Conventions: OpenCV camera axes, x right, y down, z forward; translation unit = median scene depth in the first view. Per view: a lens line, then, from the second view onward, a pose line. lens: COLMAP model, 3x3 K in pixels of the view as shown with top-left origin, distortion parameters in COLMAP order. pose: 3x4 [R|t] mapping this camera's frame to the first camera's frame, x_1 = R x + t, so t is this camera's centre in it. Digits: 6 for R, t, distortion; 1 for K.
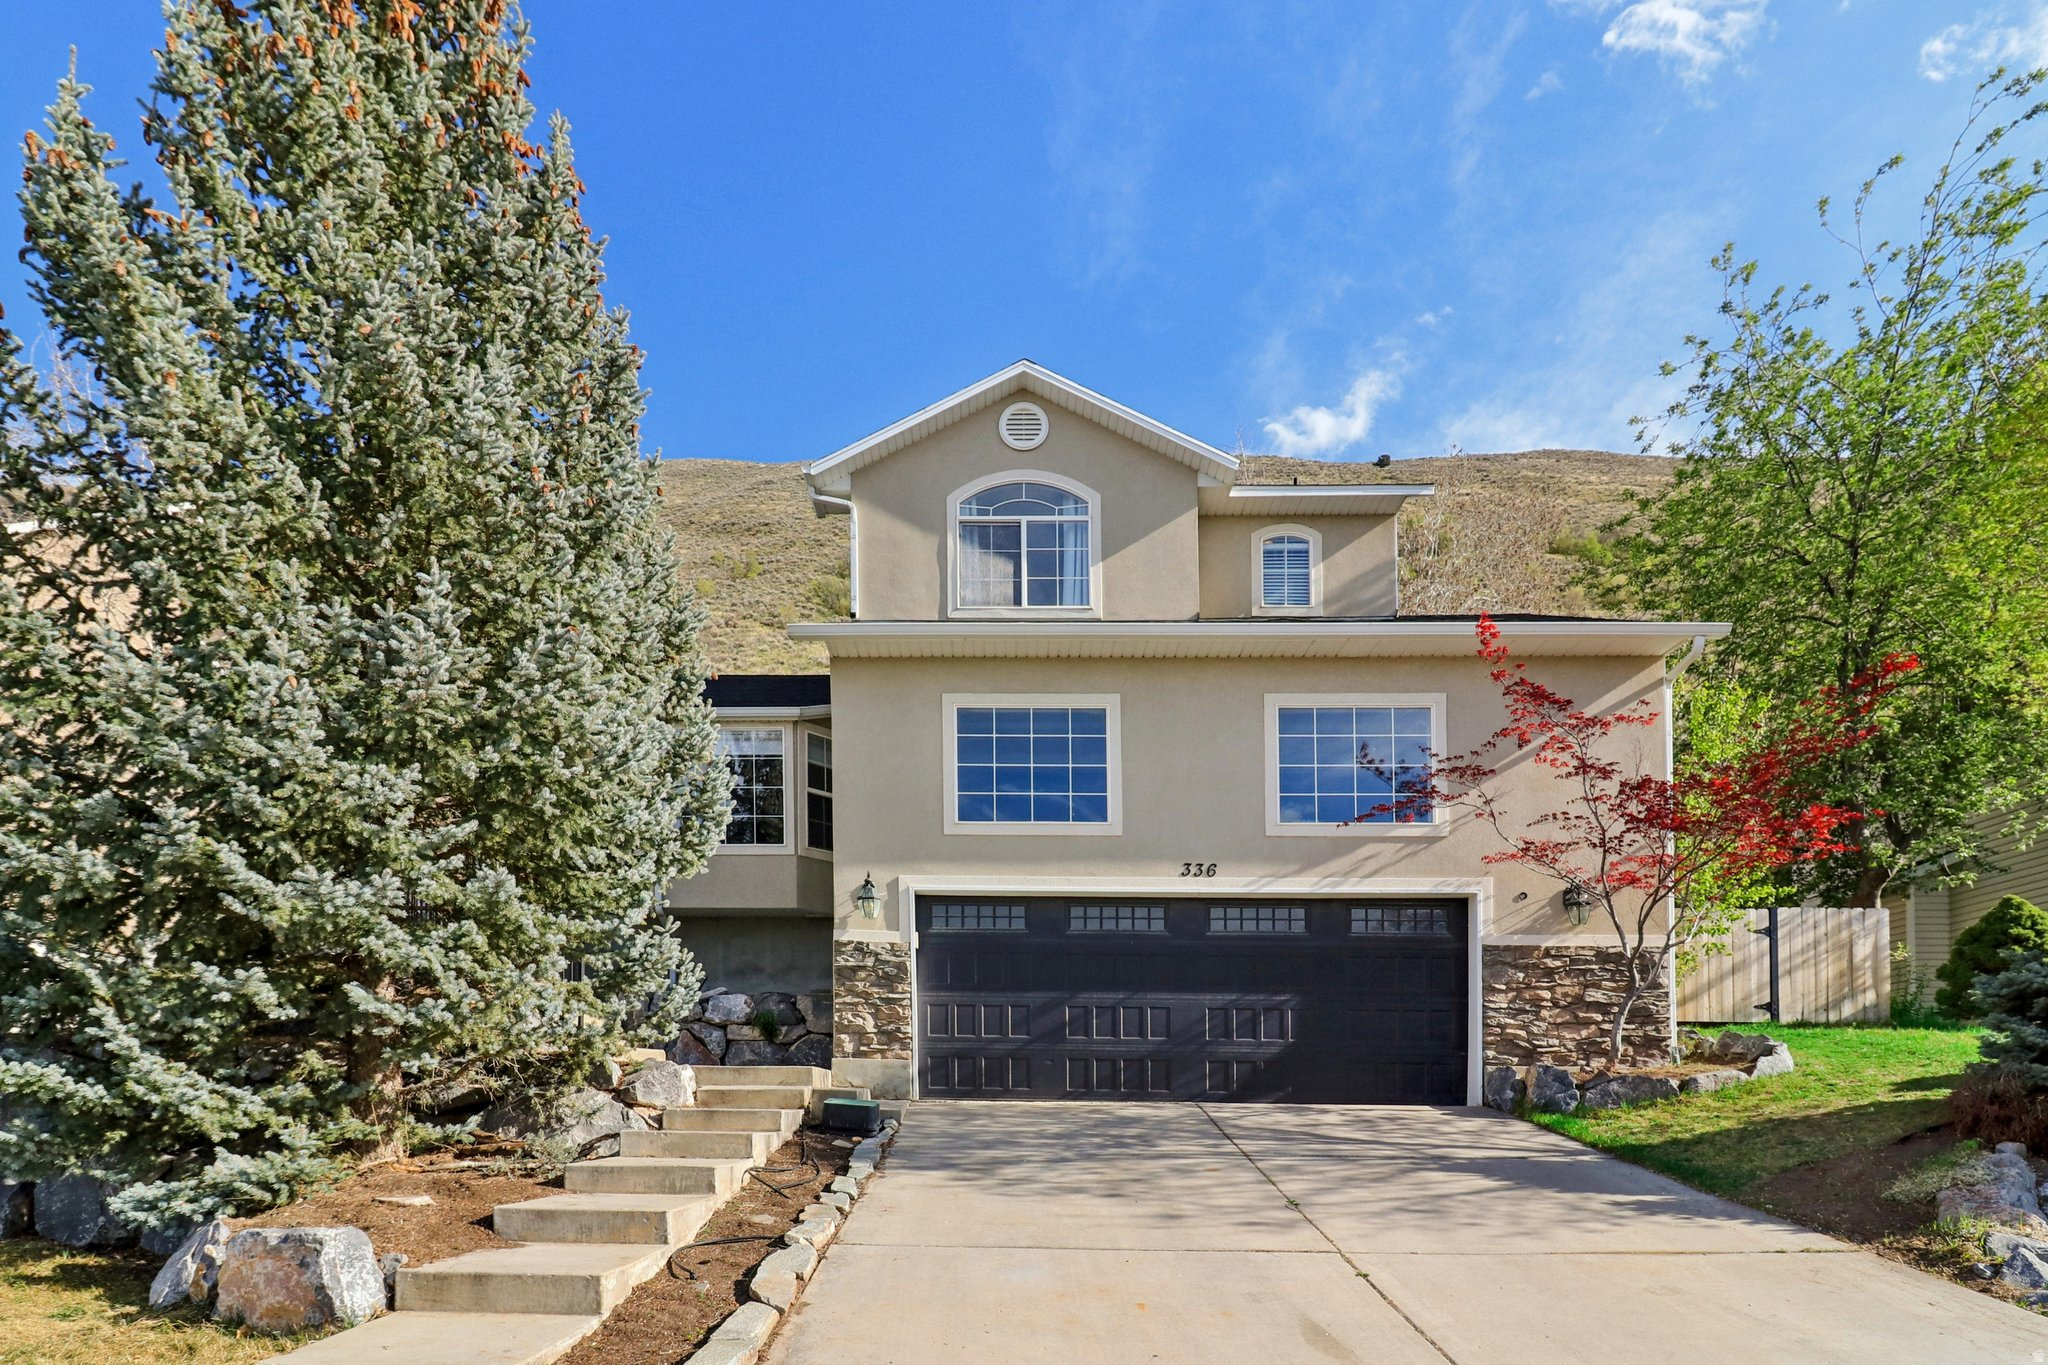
lens RADIAL K [[957.0, 0, 1029.6], [0, 957.0, 675.8], [0, 0, 1]] dist [0.019353, -0.012262]
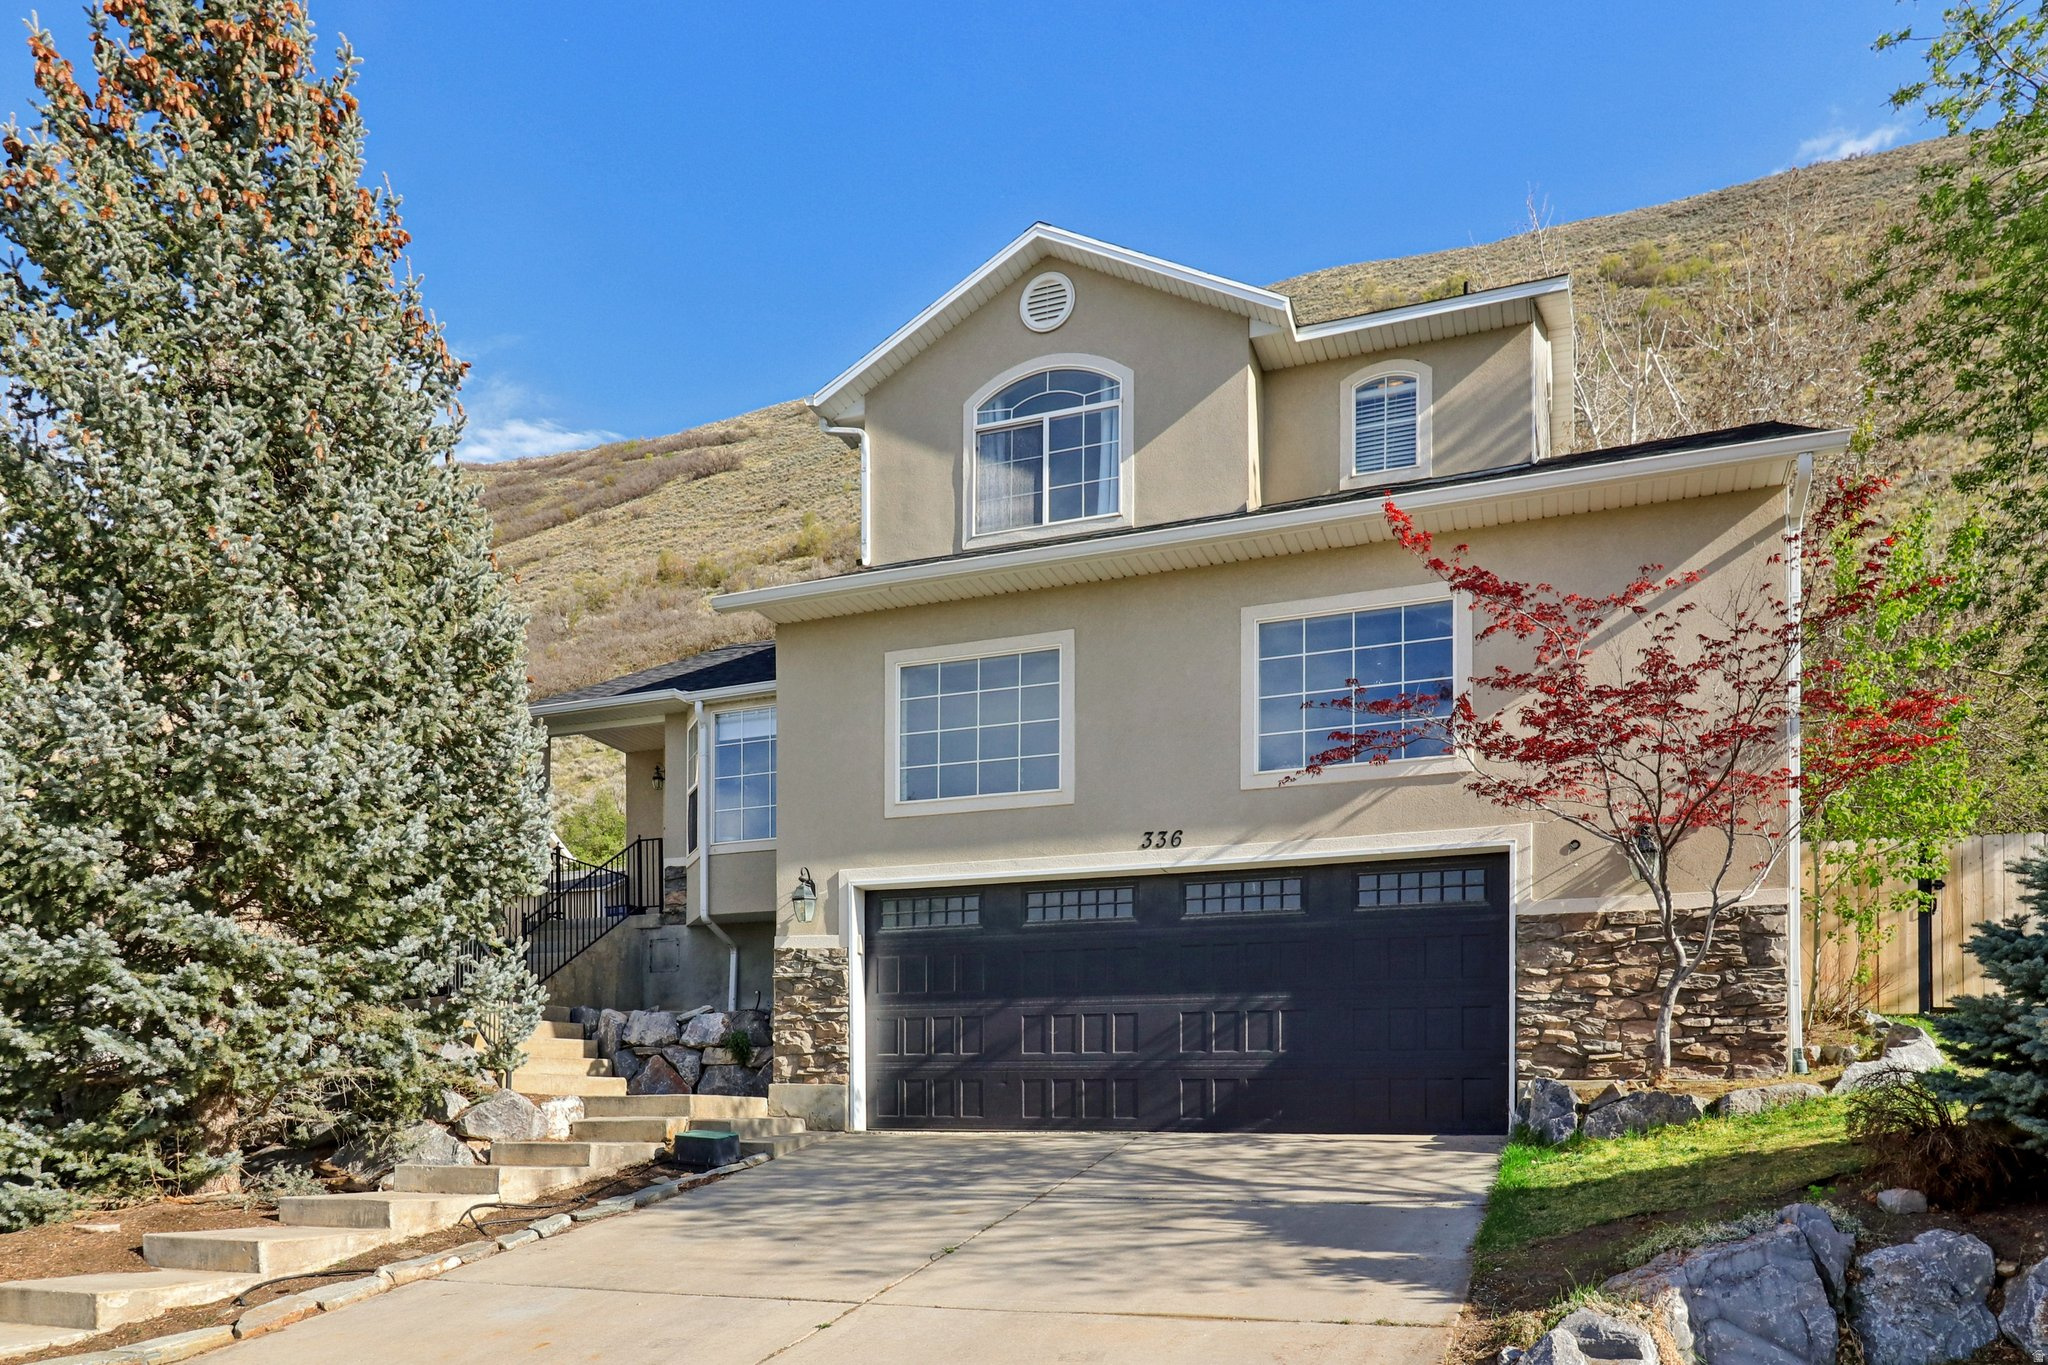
lens RADIAL K [[1222.6, 0, 1024.3], [0, 1222.6, 554.8], [0, 0, 1]] dist [0.016626, -0.002485]
pose [[0.947795, -0.139584, -0.286707, 0.394078], [0.132702, 0.990205, -0.043397, -0.004574], [0.289956, 0.003085, 0.957035, -0.015872]]
